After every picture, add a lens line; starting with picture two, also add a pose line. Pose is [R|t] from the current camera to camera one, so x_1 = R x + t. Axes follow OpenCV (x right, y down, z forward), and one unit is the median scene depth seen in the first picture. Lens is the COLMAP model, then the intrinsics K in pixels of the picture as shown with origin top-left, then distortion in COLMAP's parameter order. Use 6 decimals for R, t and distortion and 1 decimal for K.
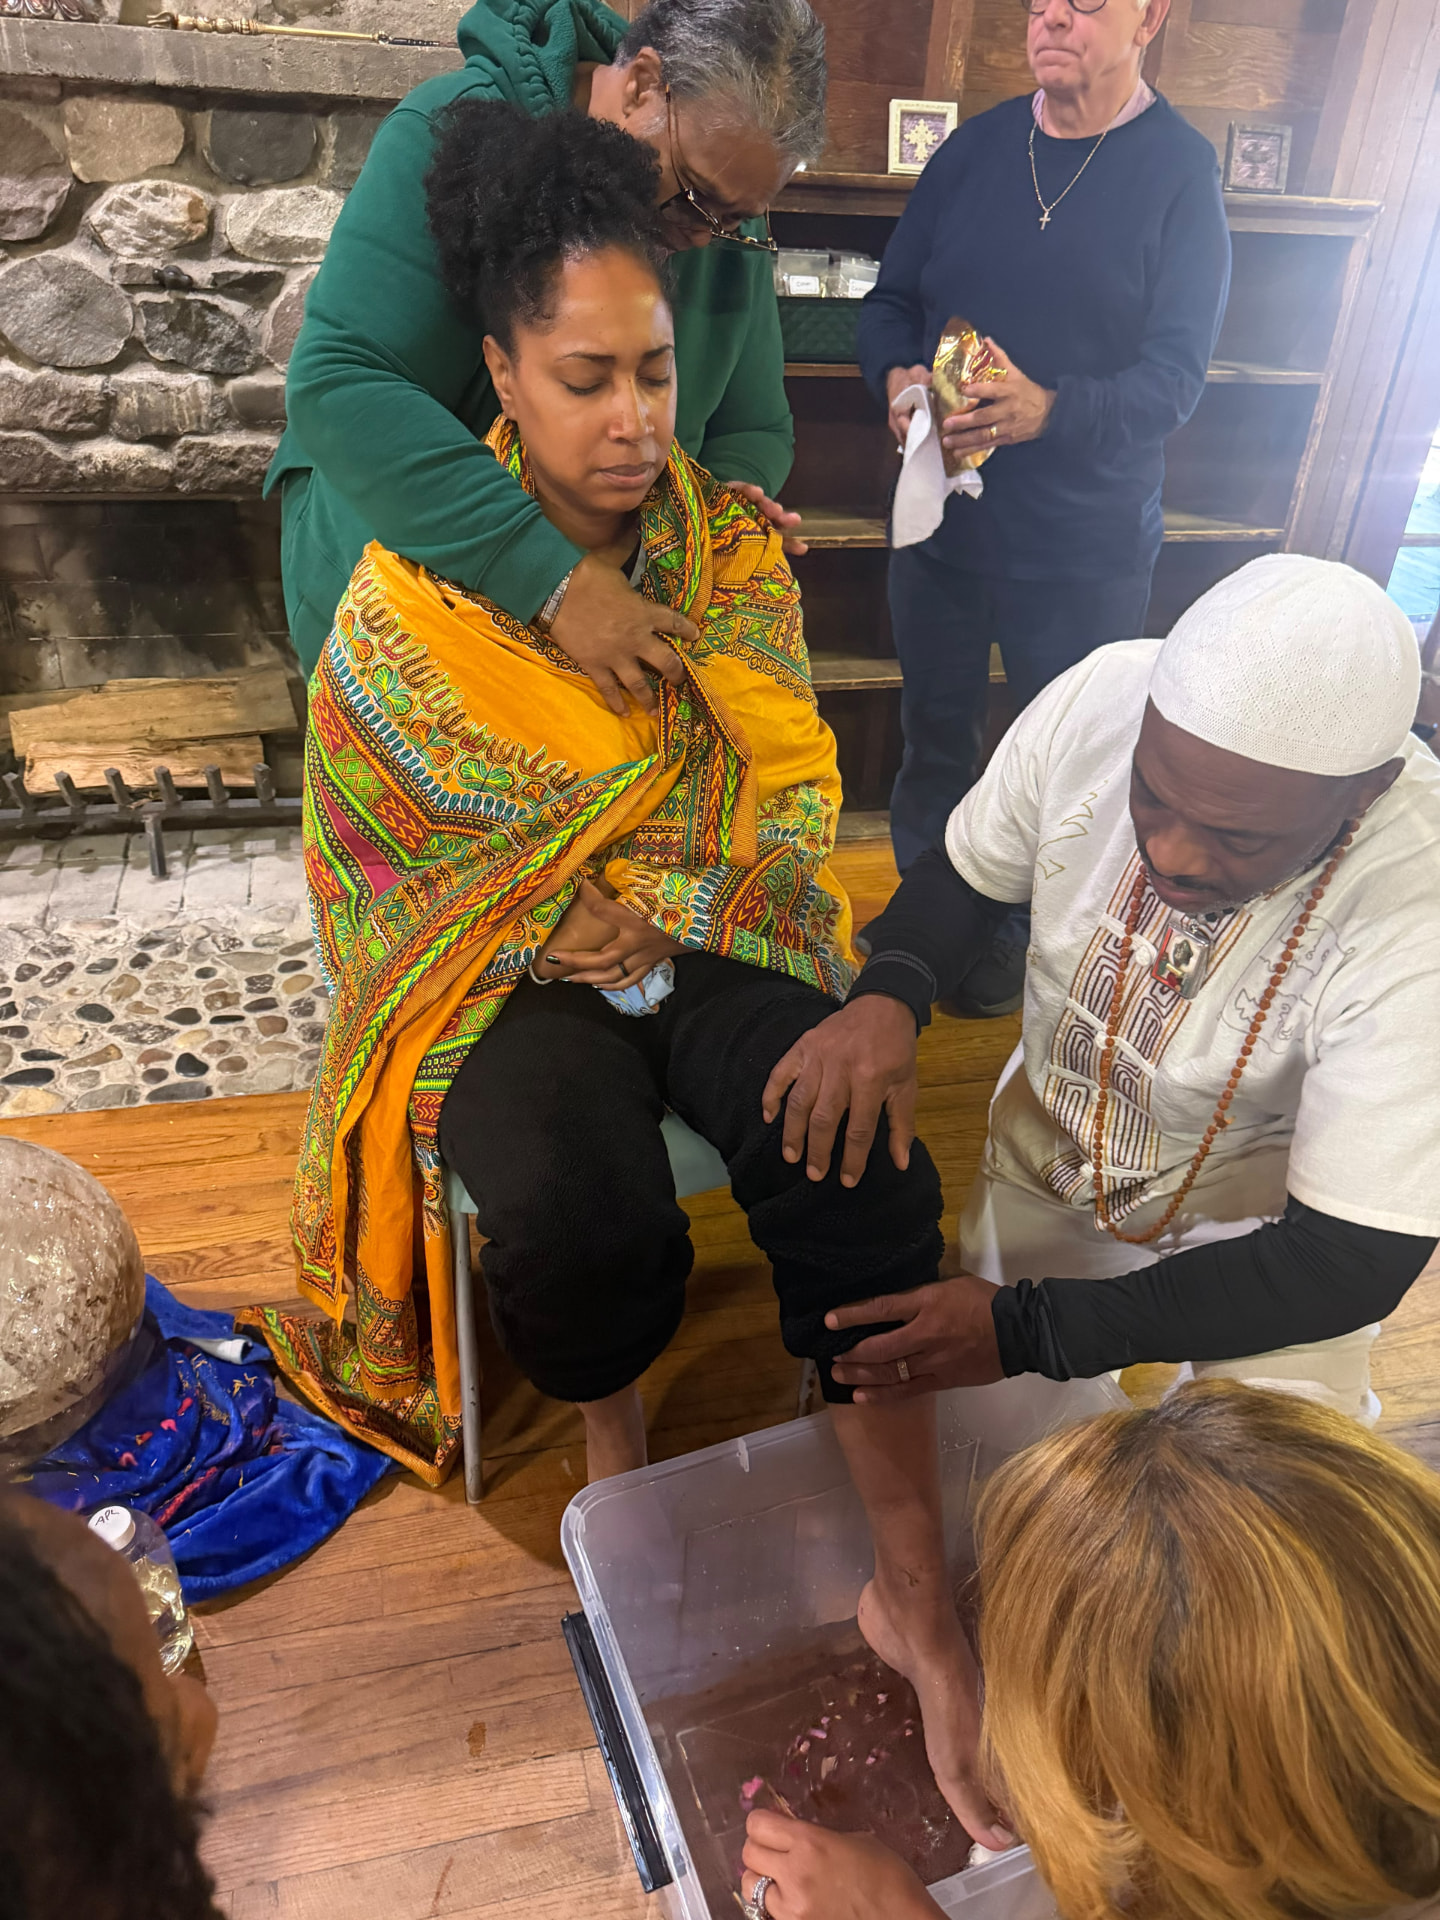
lens RADIAL K [[1391.3, 0, 722.5], [0, 1391.3, 953.1], [0, 0, 1]] dist [0.011110, -0.014146]
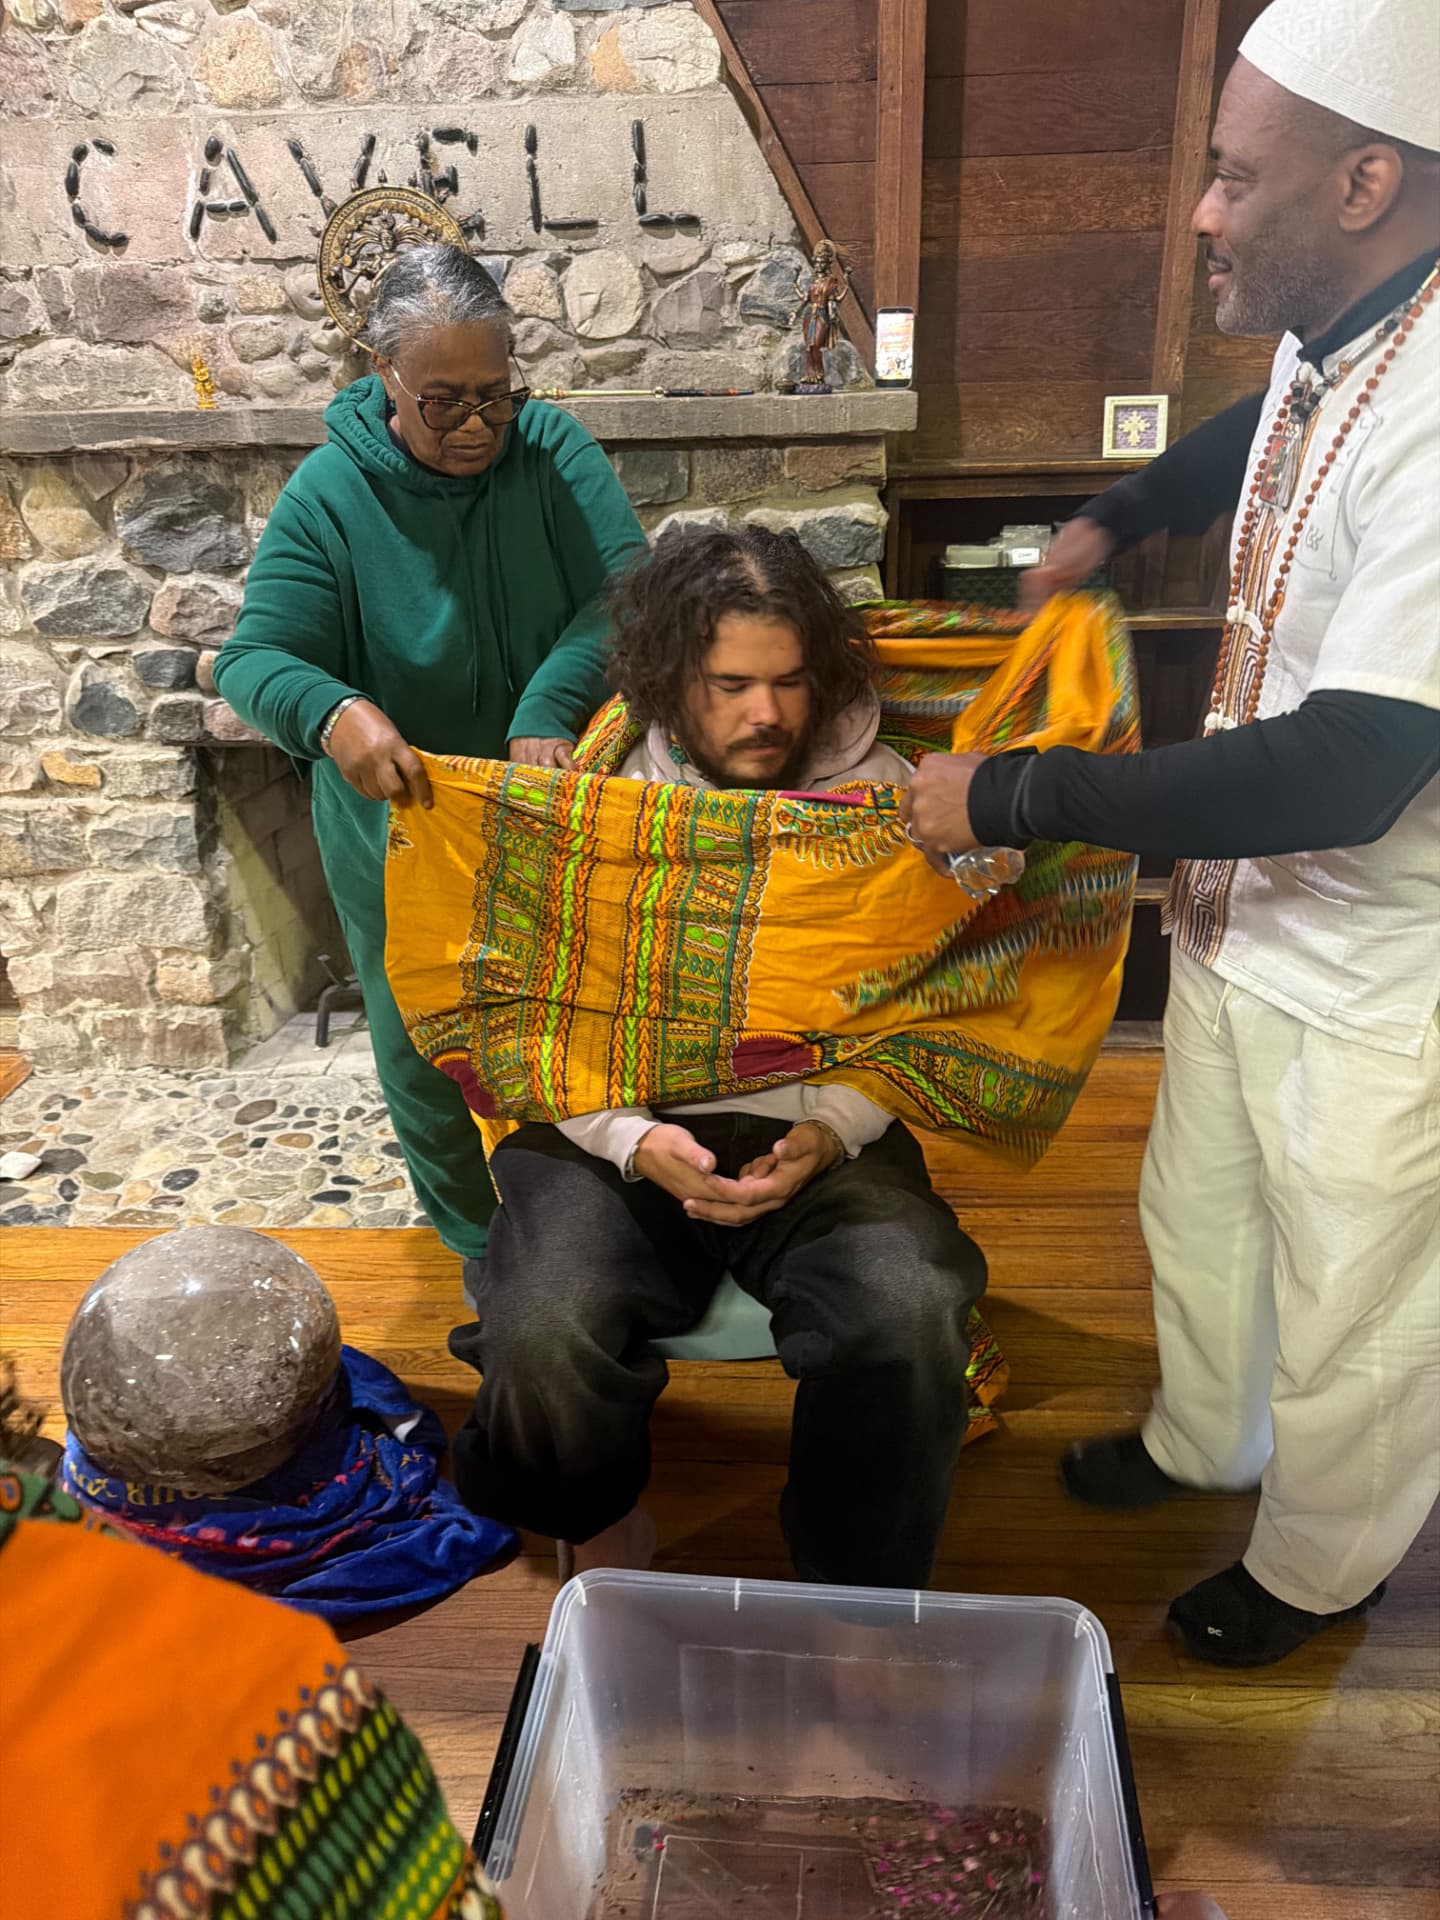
lens RADIAL K [[1391.3, 0, 746.3], [0, 1391.3, 965.3], [0, 0, 1]] dist [0.011110, -0.014146]
pose [[0.956321, 0.043363, -0.289084, 0.214128], [-0.080692, 0.989671, -0.118488, 0.002471], [0.280960, 0.136639, 0.949943, -0.106589]]
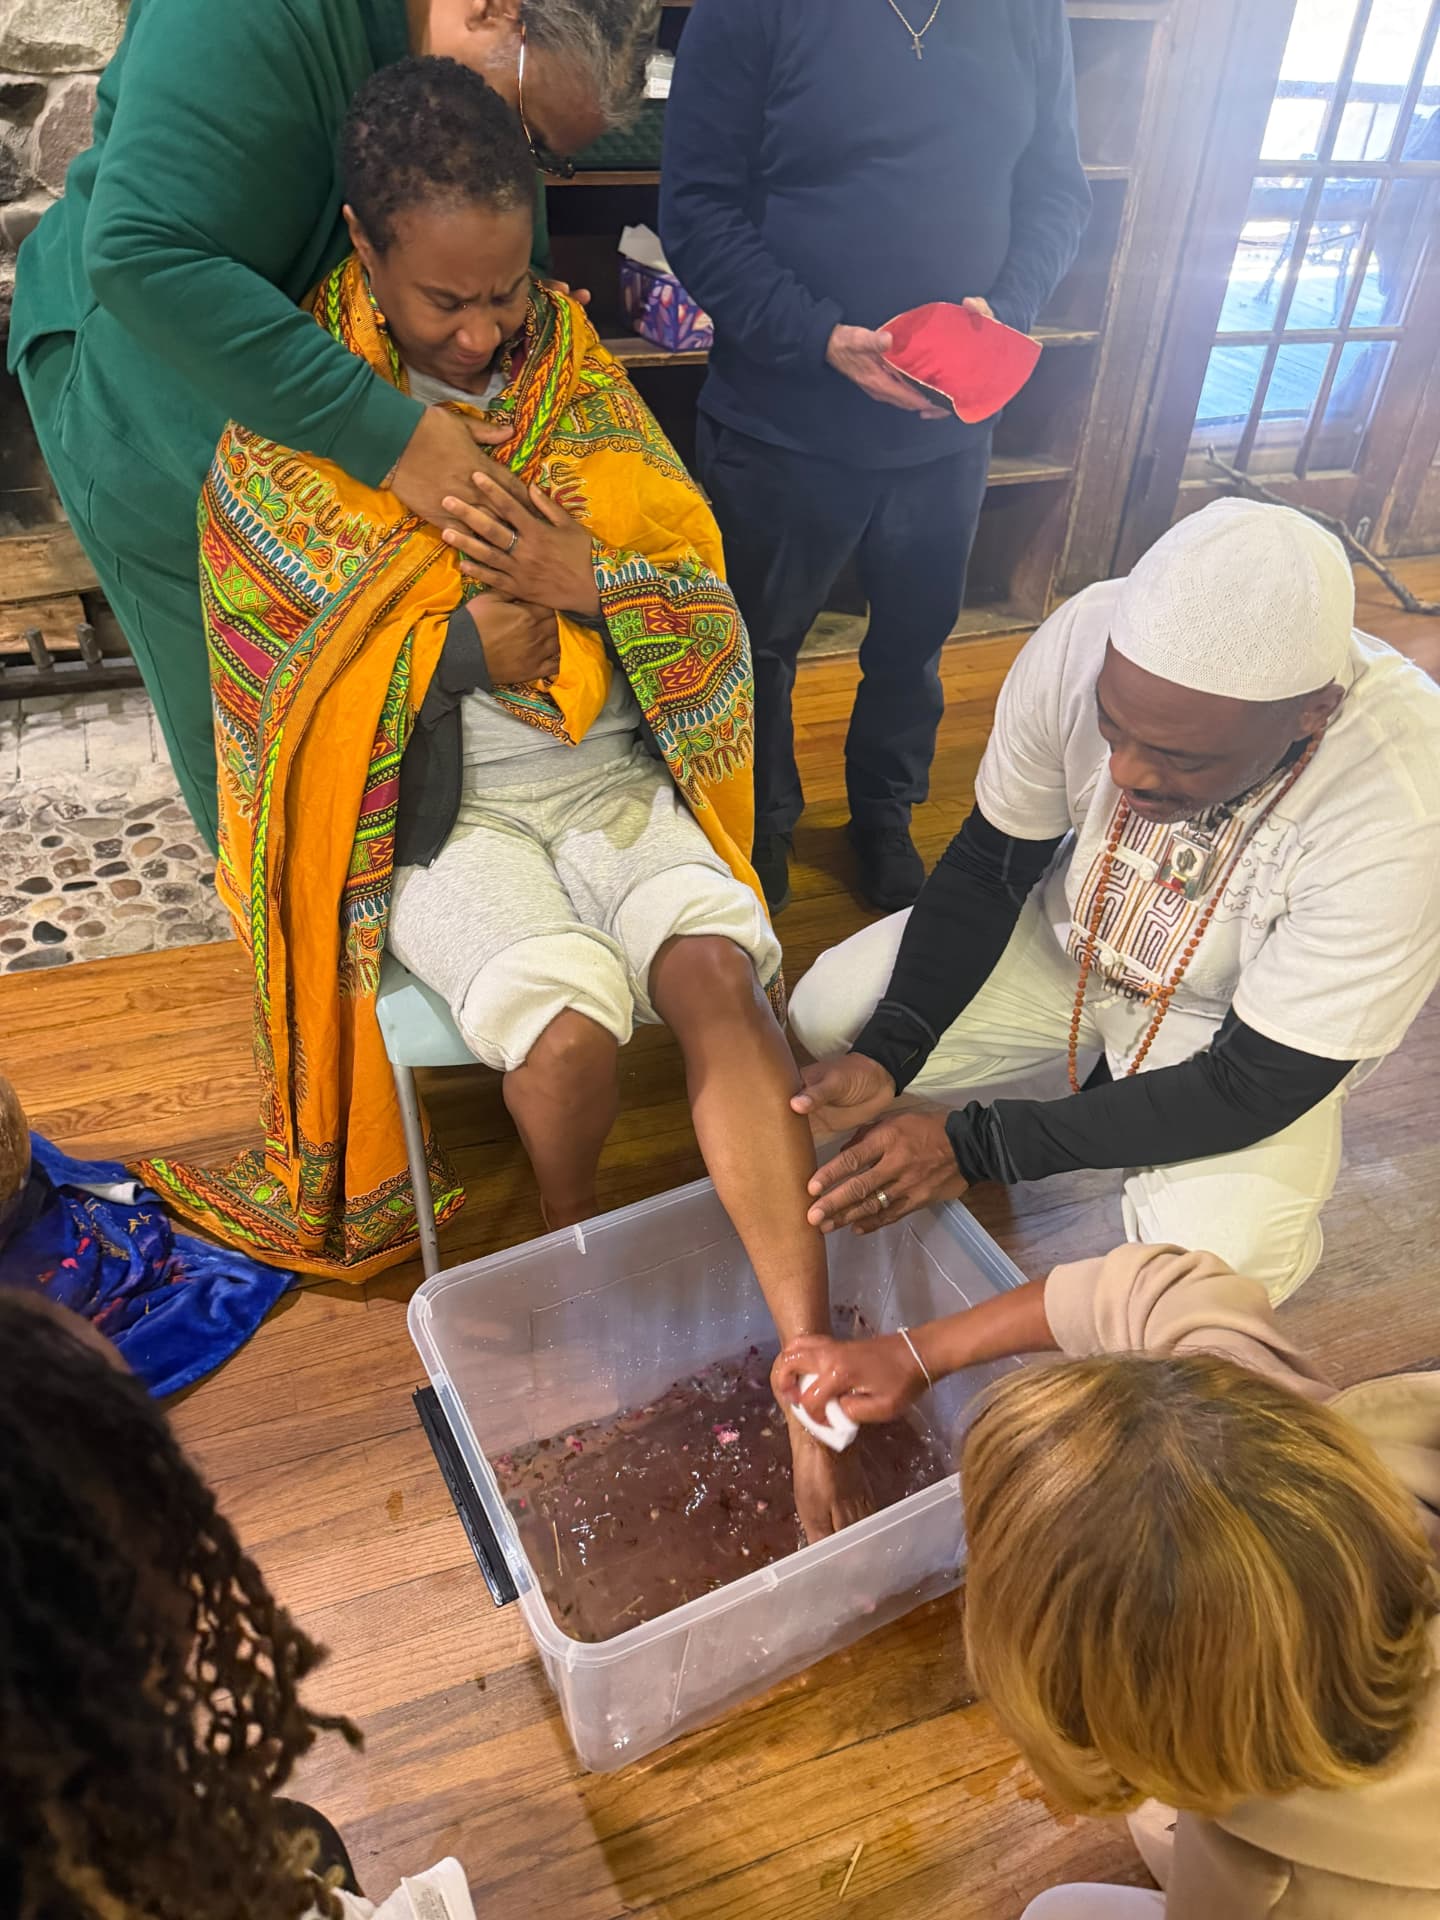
lens RADIAL K [[1391.3, 0, 717.4], [0, 1391.3, 977.9], [0, 0, 1]] dist [0.011110, -0.014146]
pose [[0.993666, -0.076346, 0.082452, 0.011963], [0.065659, 0.989938, 0.125345, 0.019924], [-0.091192, -0.119138, 0.988681, -0.040257]]
